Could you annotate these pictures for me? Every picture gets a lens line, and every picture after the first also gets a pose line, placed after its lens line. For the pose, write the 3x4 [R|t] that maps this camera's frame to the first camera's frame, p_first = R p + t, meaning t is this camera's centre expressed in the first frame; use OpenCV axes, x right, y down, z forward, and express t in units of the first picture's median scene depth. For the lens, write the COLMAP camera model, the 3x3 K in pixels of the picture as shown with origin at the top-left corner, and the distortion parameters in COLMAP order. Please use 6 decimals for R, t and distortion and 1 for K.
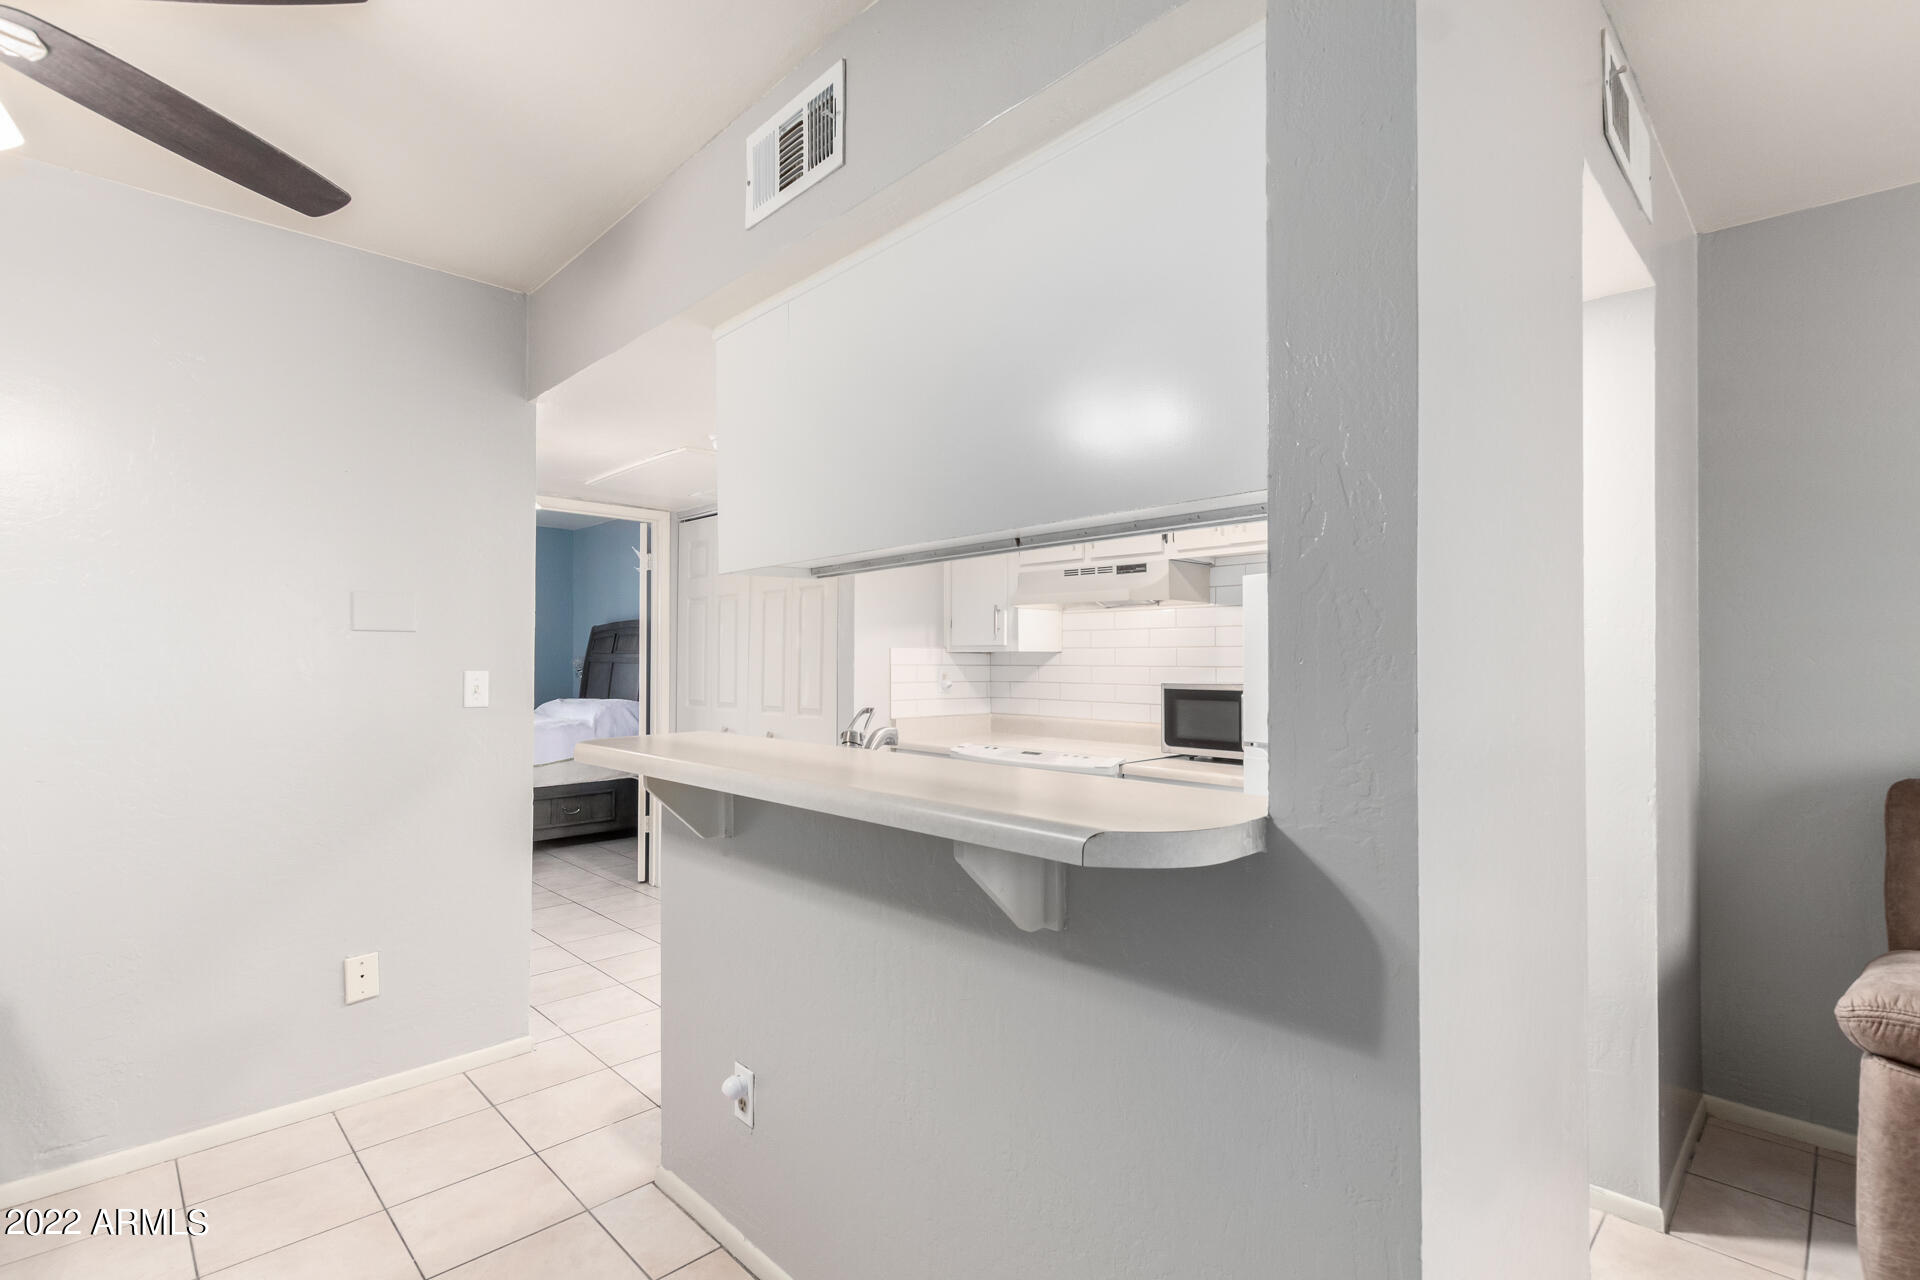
lens RADIAL K [[885.2, 0, 958.0], [0, 885.2, 652.0], [0, 0, 1]] dist [0.007525, -0.004067]
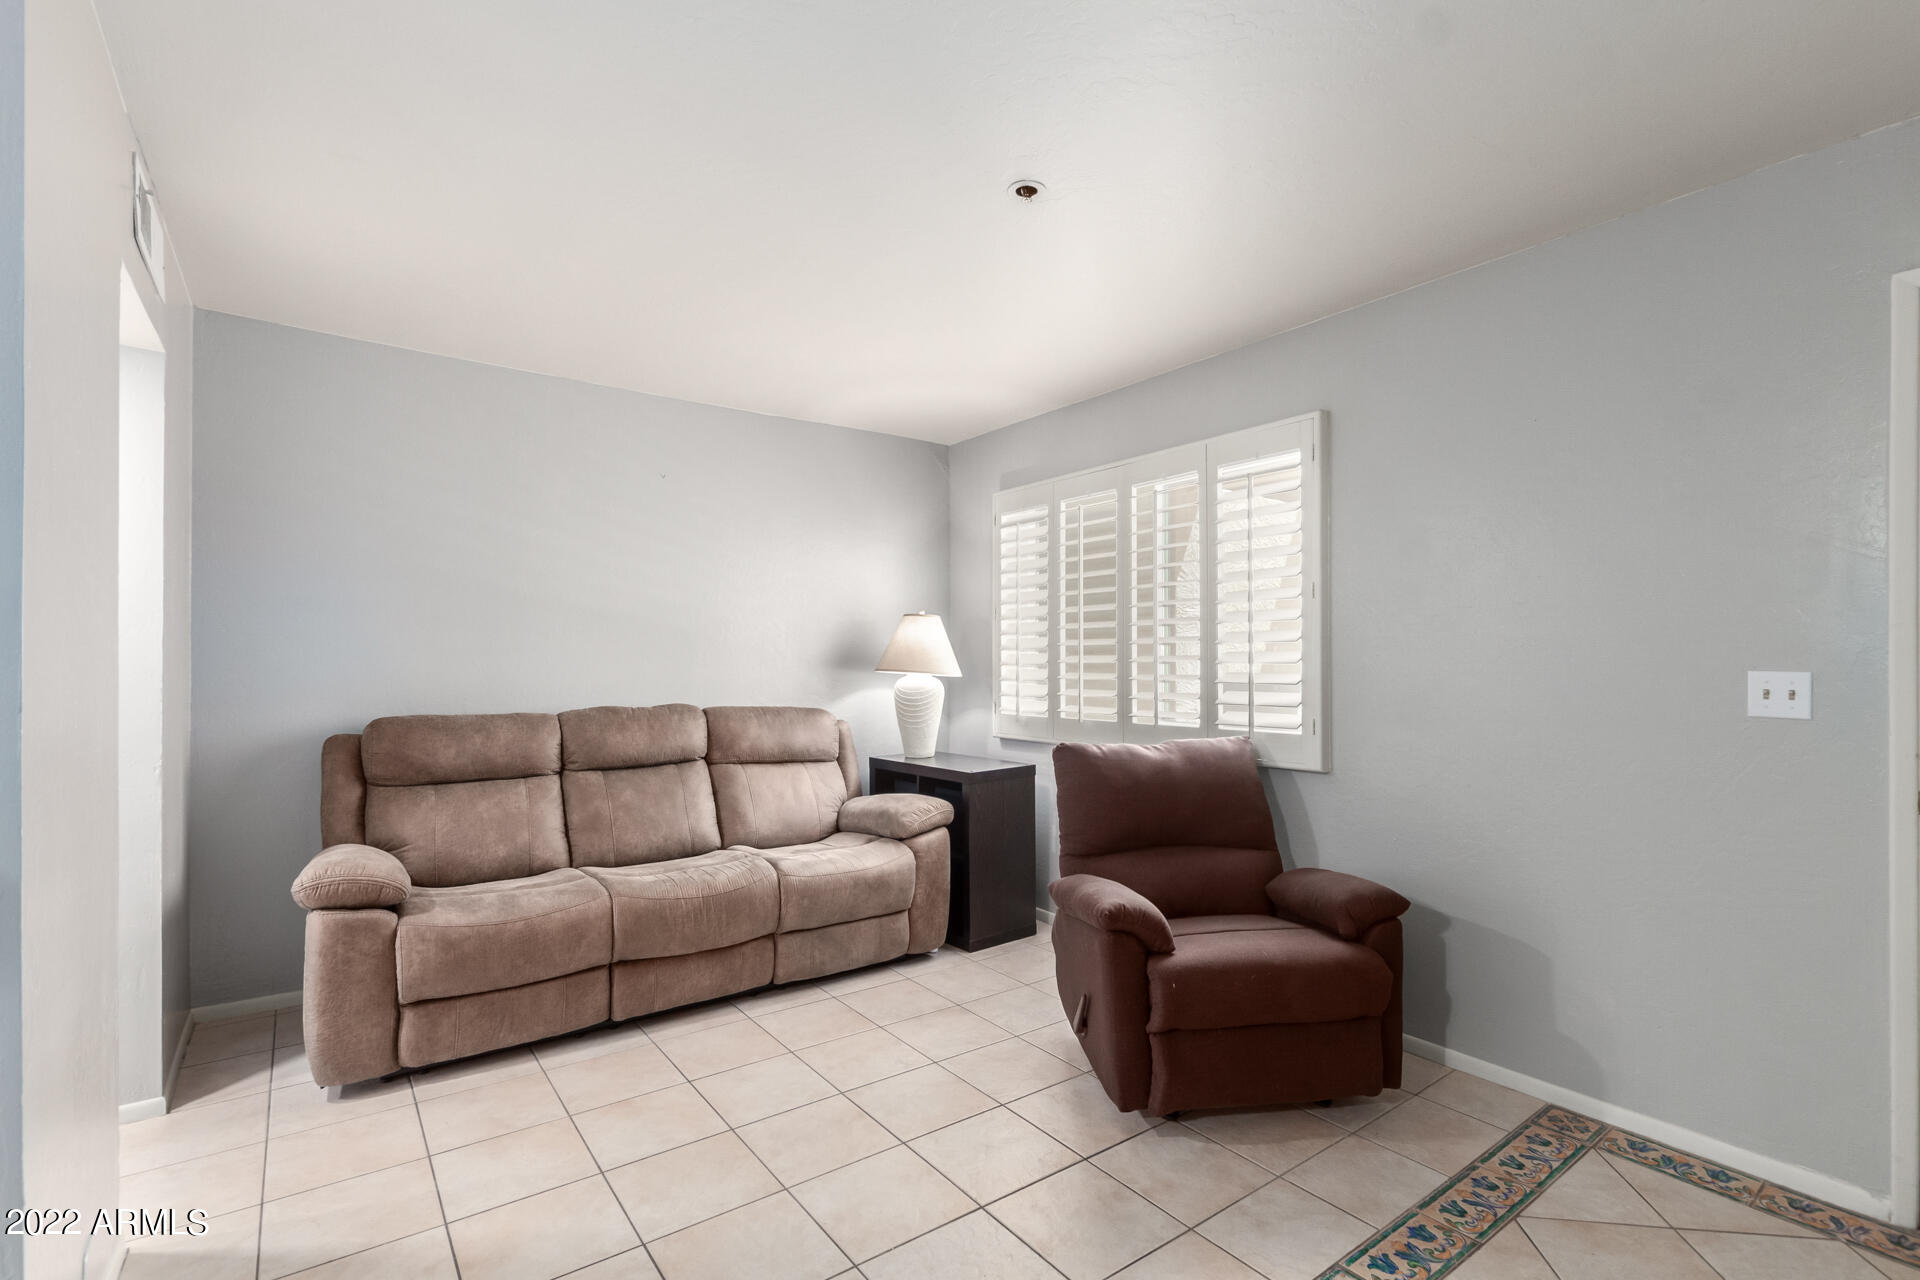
lens RADIAL K [[885.2, 0, 968.3], [0, 885.2, 652.4], [0, 0, 1]] dist [0.007525, -0.004067]
pose [[0.133419, -0.000100, 0.991060, -0.260305], [-0.010527, 0.999943, 0.001518, -0.008302], [-0.991004, -0.010635, 0.133410, -0.247103]]
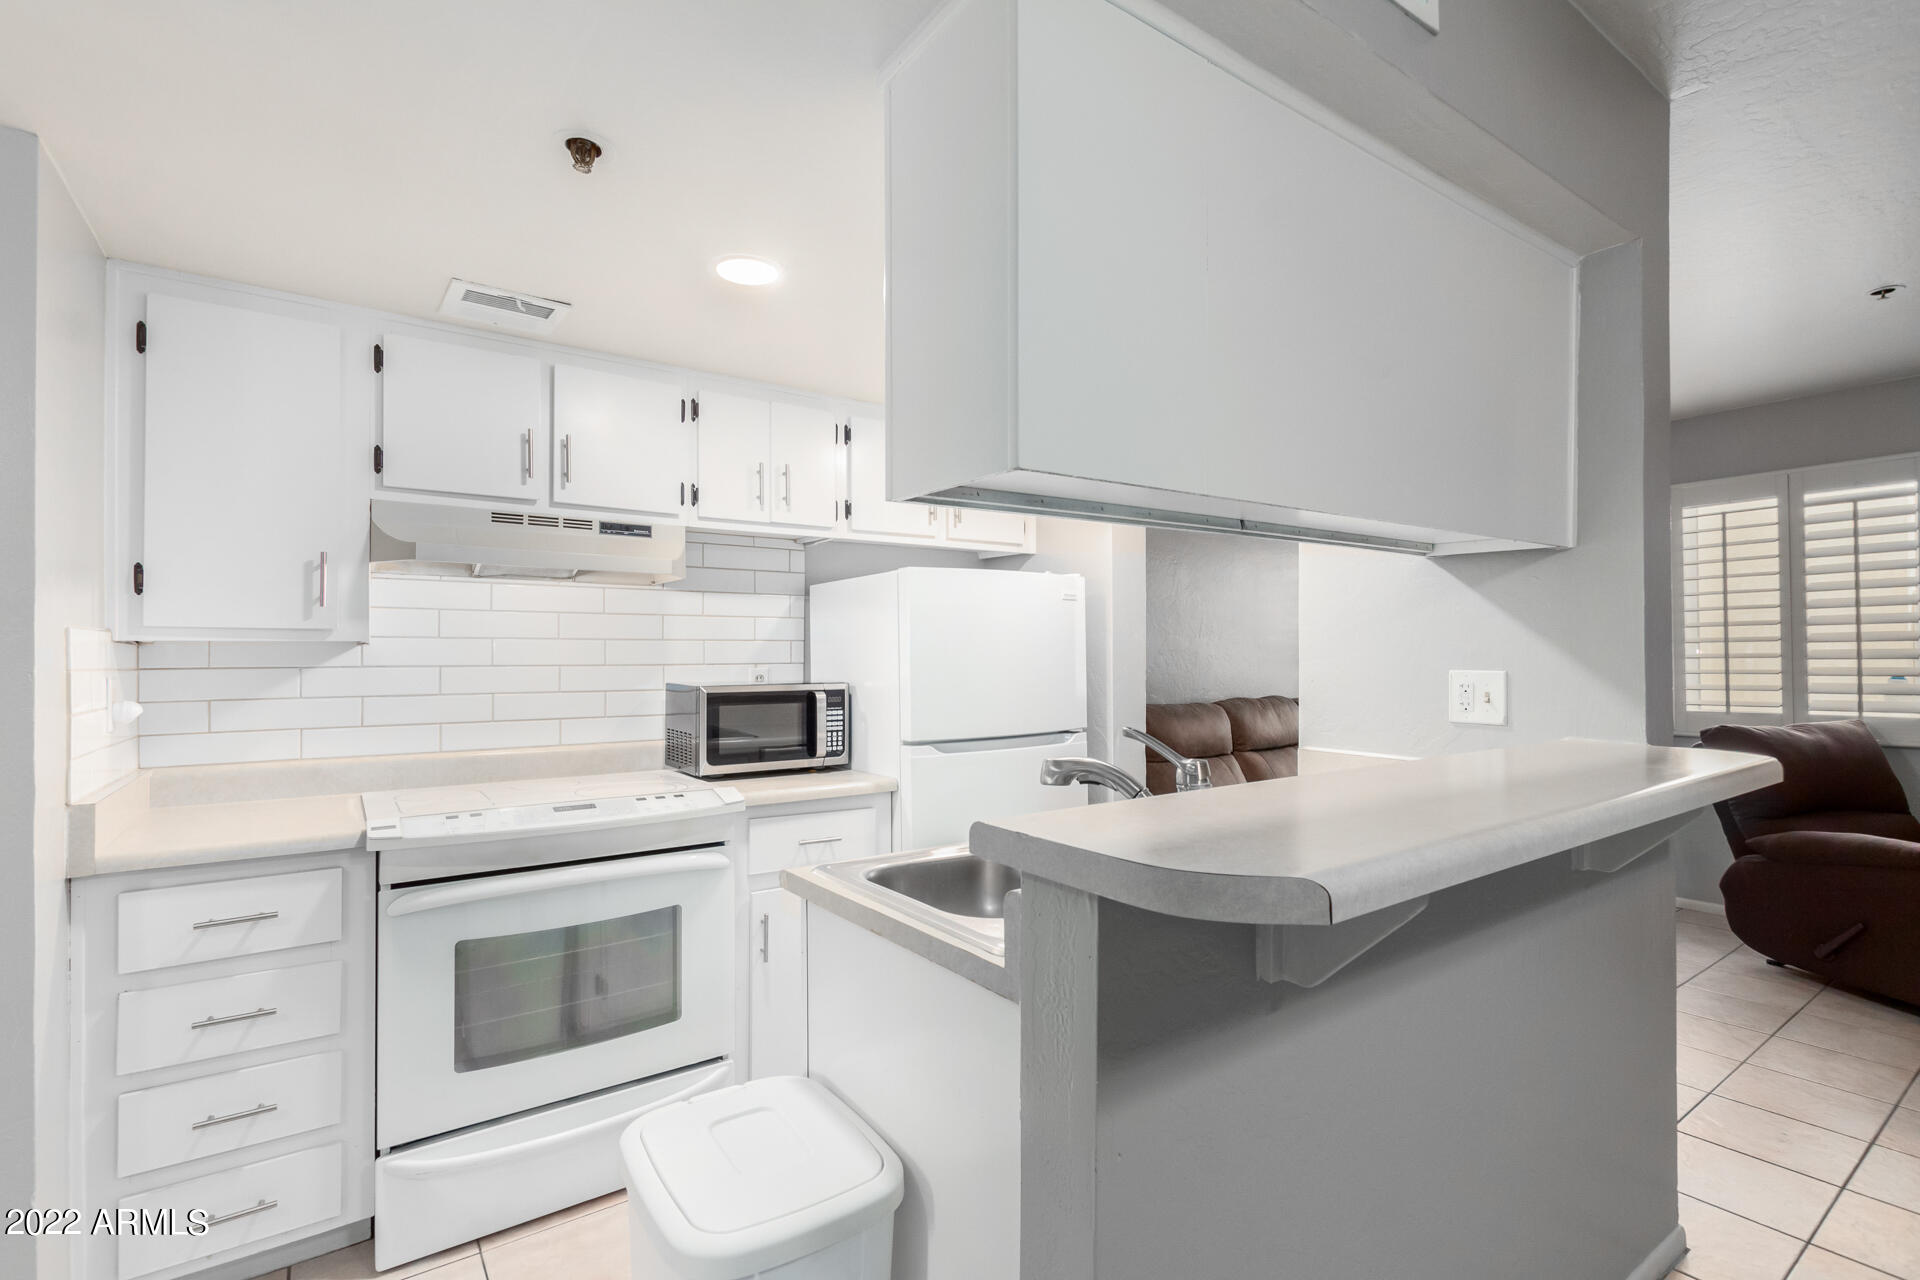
lens RADIAL K [[885.2, 0, 960.8], [0, 885.2, 651.9], [0, 0, 1]] dist [0.007525, -0.004067]
pose [[0.151558, 0.008980, 0.988408, -0.738078], [-0.000238, 0.999959, -0.009048, 0.019472], [-0.988448, 0.001136, 0.151554, 0.958046]]
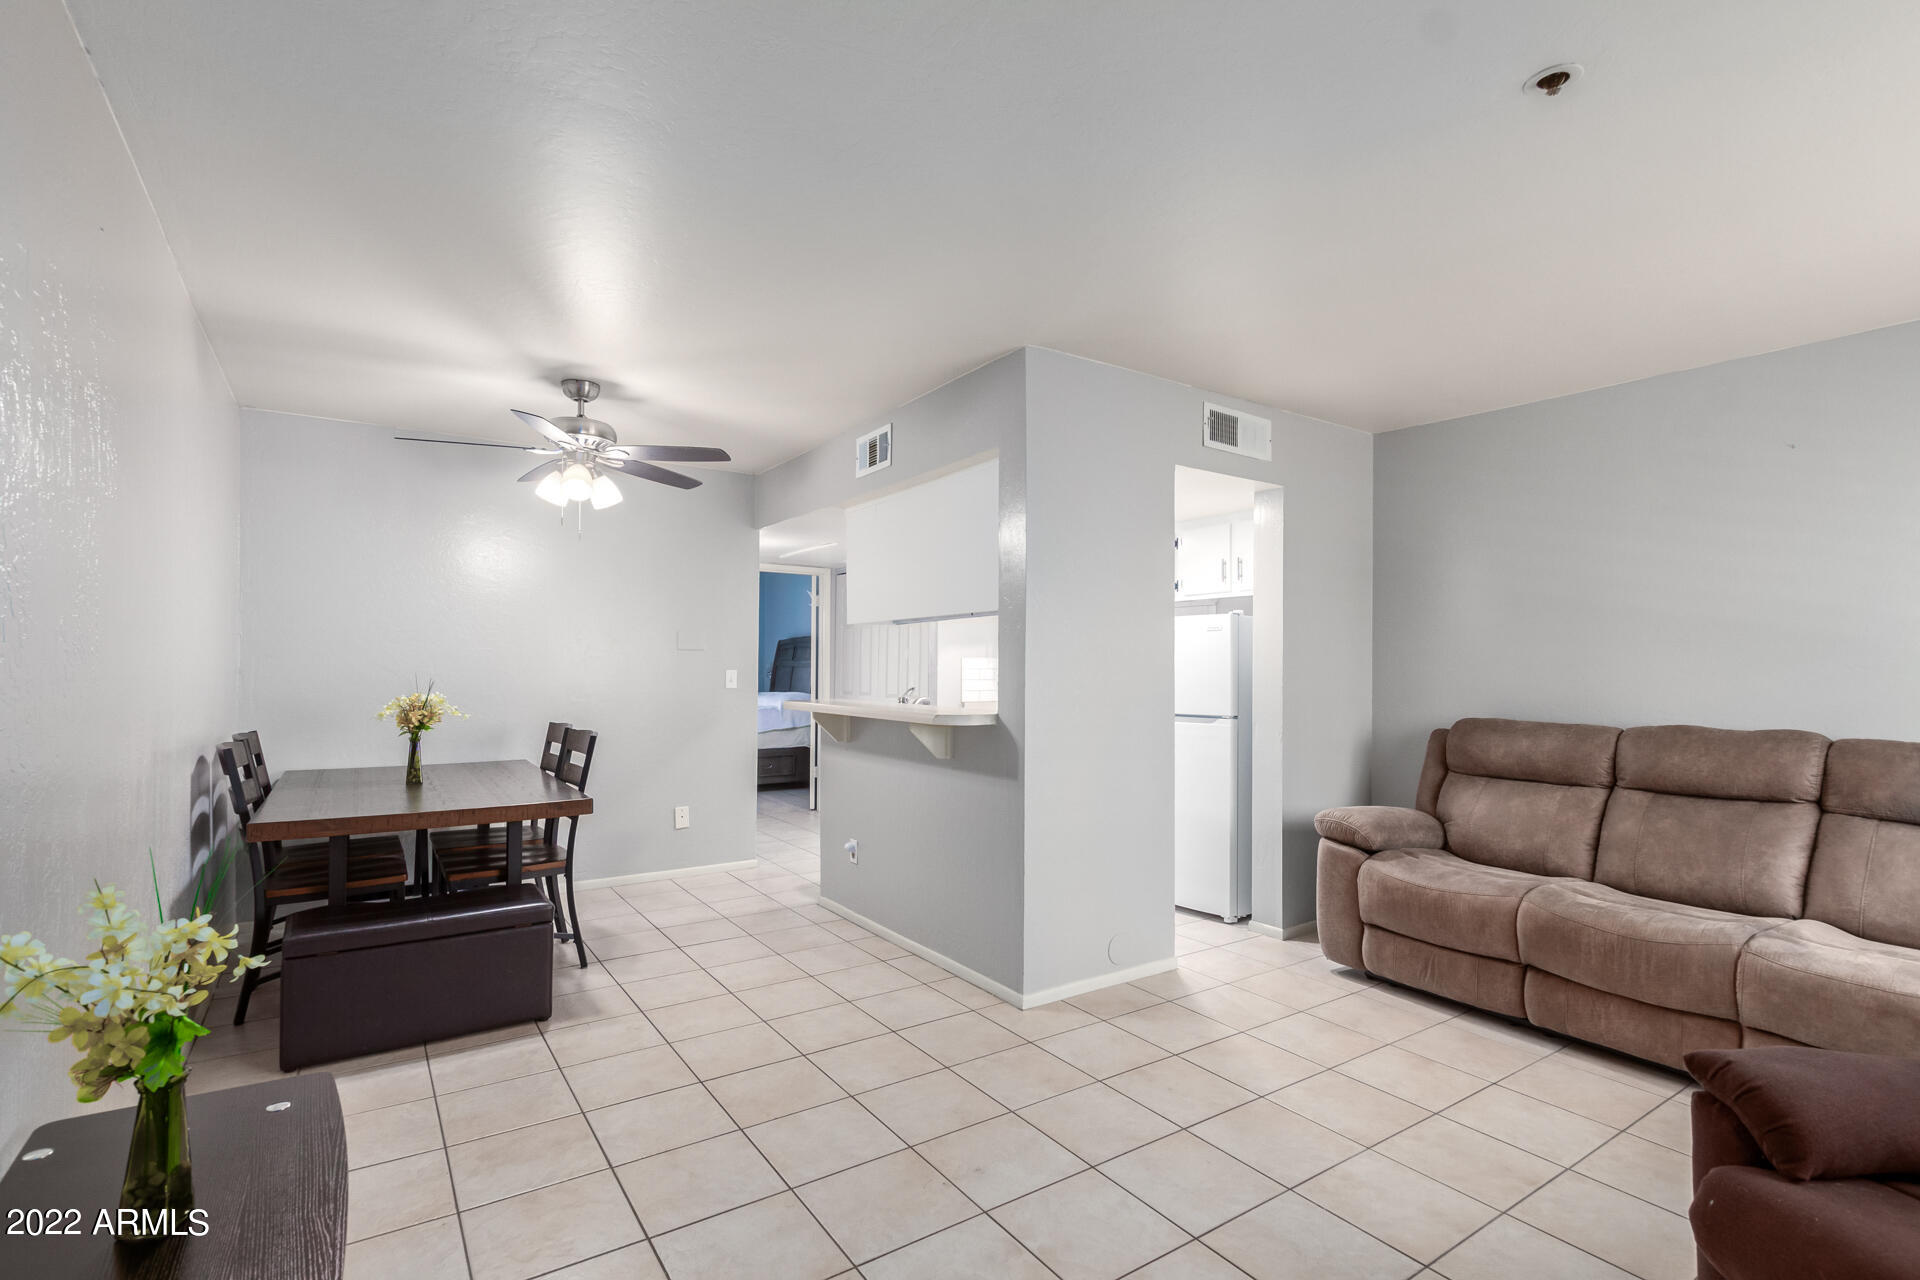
lens RADIAL K [[885.2, 0, 1003.9], [0, 885.2, 662.1], [0, 0, 1]] dist [0.007525, -0.004067]
pose [[0.991460, 0.003925, -0.130353, 0.370705], [-0.003321, 0.999983, 0.004848, -0.009198], [0.130369, -0.004374, 0.991456, -1.032290]]
